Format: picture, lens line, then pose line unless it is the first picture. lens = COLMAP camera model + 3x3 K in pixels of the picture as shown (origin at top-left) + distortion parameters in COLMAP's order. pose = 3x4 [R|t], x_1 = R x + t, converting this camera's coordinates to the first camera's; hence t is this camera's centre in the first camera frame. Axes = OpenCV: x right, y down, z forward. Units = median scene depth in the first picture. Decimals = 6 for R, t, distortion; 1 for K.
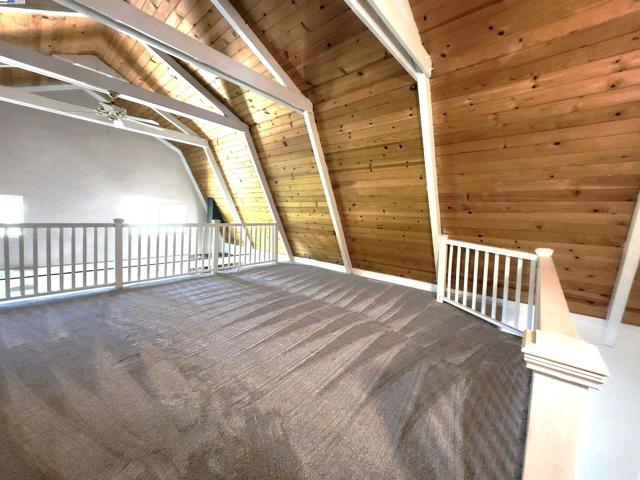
lens RADIAL K [[253.7, 0, 325.2], [0, 253.7, 230.8], [0, 0, 1]] dist [0.000047, 0.005897]
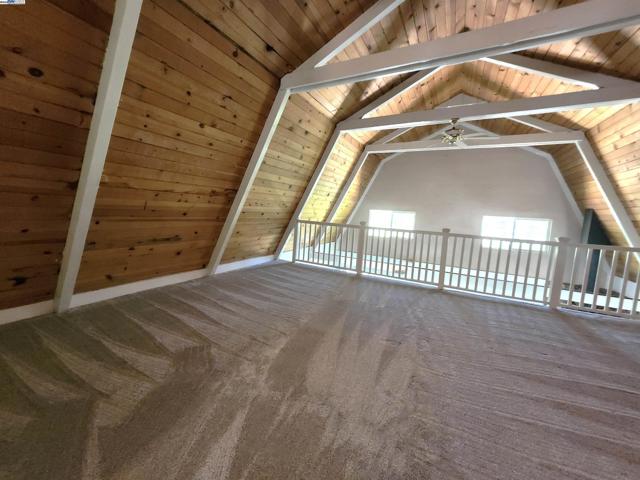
lens RADIAL K [[253.7, 0, 325.2], [0, 253.7, 230.8], [0, 0, 1]] dist [0.000047, 0.005897]
pose [[0.238021, 0.048259, -0.970060, 0.154656], [-0.108948, 0.993788, 0.022707, -0.004067], [0.965130, 0.100282, 0.241800, 0.196010]]
